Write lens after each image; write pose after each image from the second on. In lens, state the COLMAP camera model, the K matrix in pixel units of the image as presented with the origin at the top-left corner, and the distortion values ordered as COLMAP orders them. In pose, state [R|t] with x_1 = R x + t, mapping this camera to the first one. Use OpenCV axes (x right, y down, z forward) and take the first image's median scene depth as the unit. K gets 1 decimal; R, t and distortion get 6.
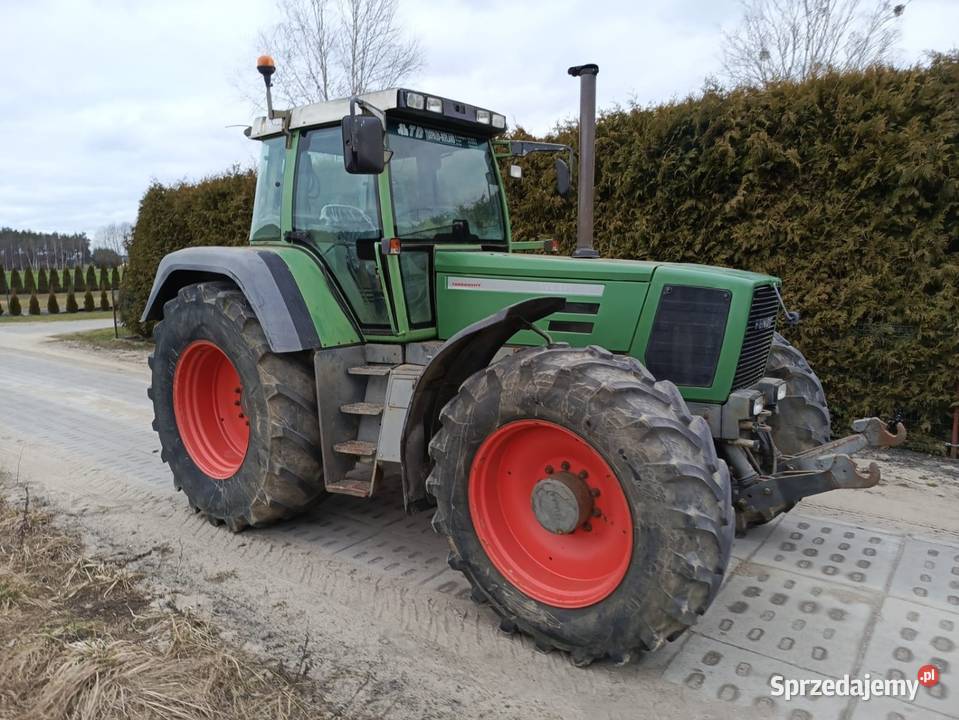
lens RADIAL K [[663.0, 0, 481.8], [0, 663.0, 364.2], [0, 0, 1]] dist [0.047755, -0.048213]
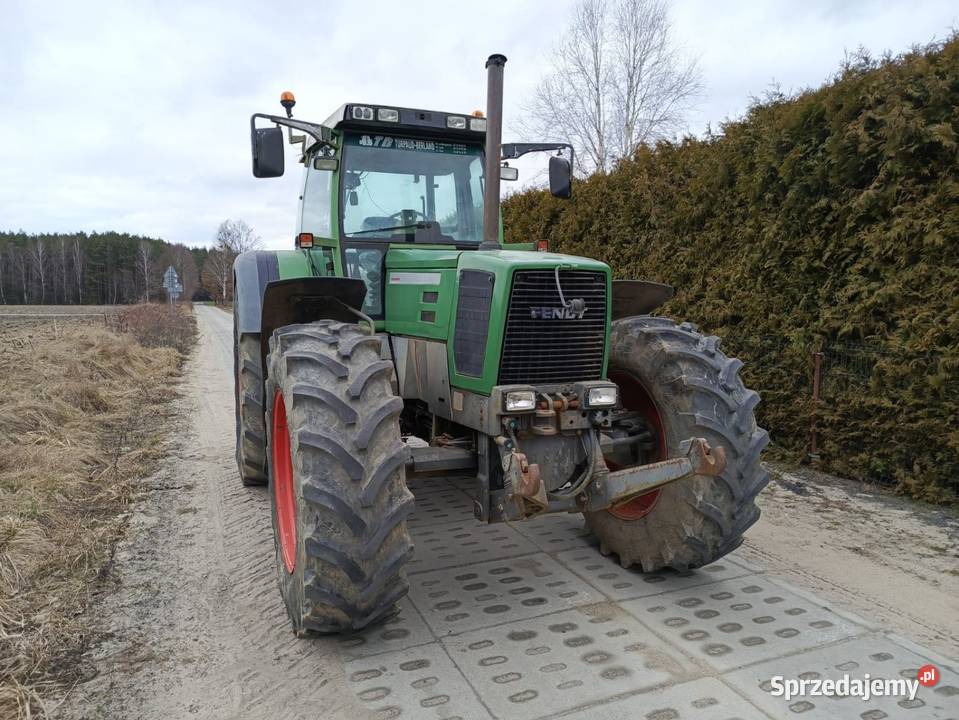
lens RADIAL K [[663.0, 0, 481.8], [0, 663.0, 364.2], [0, 0, 1]] dist [0.047755, -0.048213]
pose [[0.869972, 0.065268, -0.488763, 0.600702], [-0.091389, 0.995371, -0.029749, 0.032373], [0.484559, 0.070548, 0.871909, 0.150819]]
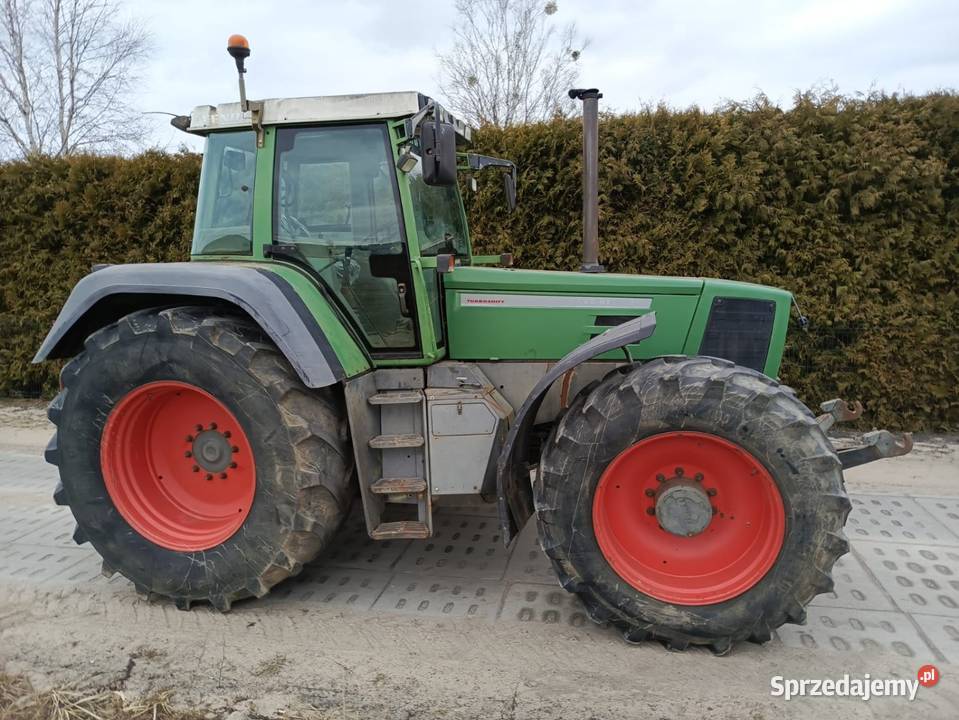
lens RADIAL K [[663.0, 0, 481.8], [0, 663.0, 364.2], [0, 0, 1]] dist [0.047755, -0.048213]
pose [[0.901865, -0.069254, 0.426432, -0.433021], [0.073544, 0.997271, 0.006420, -0.034114], [-0.425713, 0.025571, 0.904497, 0.124851]]
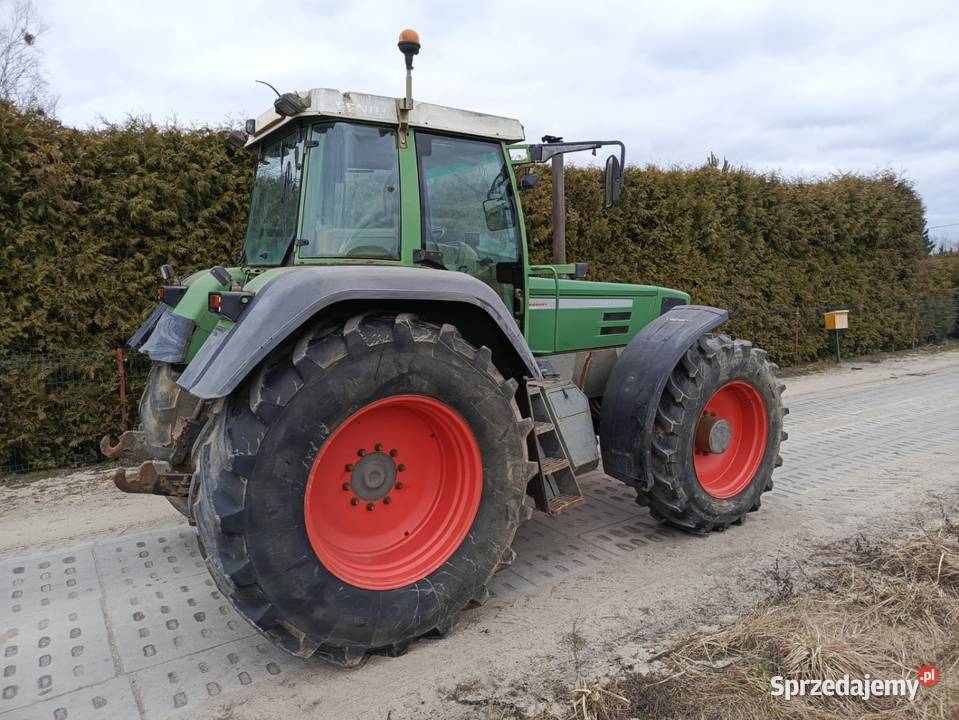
lens RADIAL K [[659.8, 0, 477.6], [0, 659.8, 361.4], [0, 0, 1]] dist [0.063177, -0.069176]
pose [[0.313101, -0.111523, 0.943149, -1.093436], [0.152303, 0.986125, 0.066044, -0.109759], [-0.937428, 0.122966, 0.325742, 0.710068]]
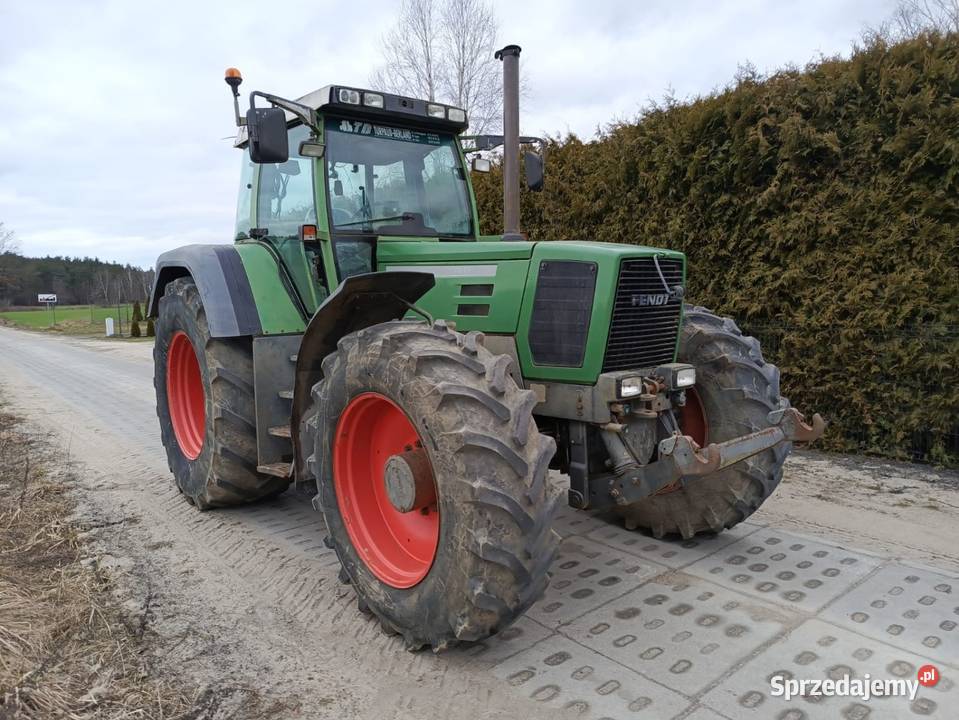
lens RADIAL K [[663.0, 0, 481.8], [0, 663.0, 364.2], [0, 0, 1]] dist [0.047755, -0.048213]
pose [[0.976051, 0.011330, -0.217245, 0.309912], [-0.020144, 0.999059, -0.038398, 0.052376], [0.216605, 0.041854, 0.975362, 0.048632]]
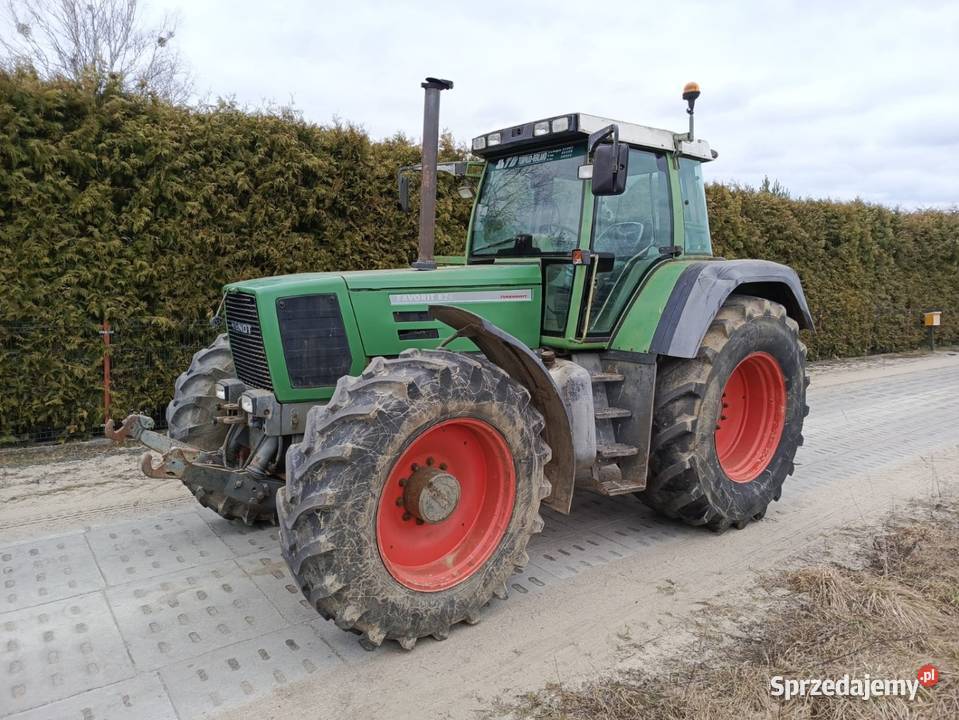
lens RADIAL K [[659.8, 0, 477.6], [0, 659.8, 361.4], [0, 0, 1]] dist [0.063177, -0.069176]
pose [[-0.219229, 0.137981, -0.965867, 1.079353], [-0.176592, 0.967988, 0.178366, -0.208070], [0.959559, 0.209667, -0.187845, 1.234628]]
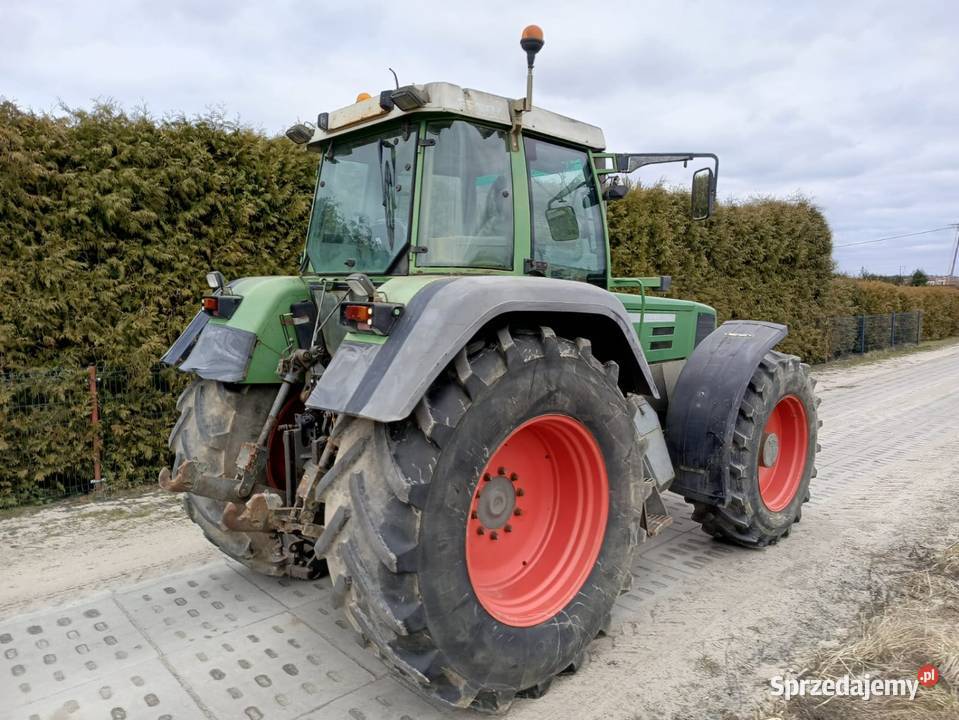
lens RADIAL K [[671.5, 0, 477.9], [0, 671.5, 367.8], [0, 0, 1]] dist [0.074032, -0.083188]
pose [[0.158318, -0.099258, 0.982386, -1.123044], [0.147424, 0.986158, 0.075881, -0.148278], [-0.976320, 0.132814, 0.170760, 0.978224]]
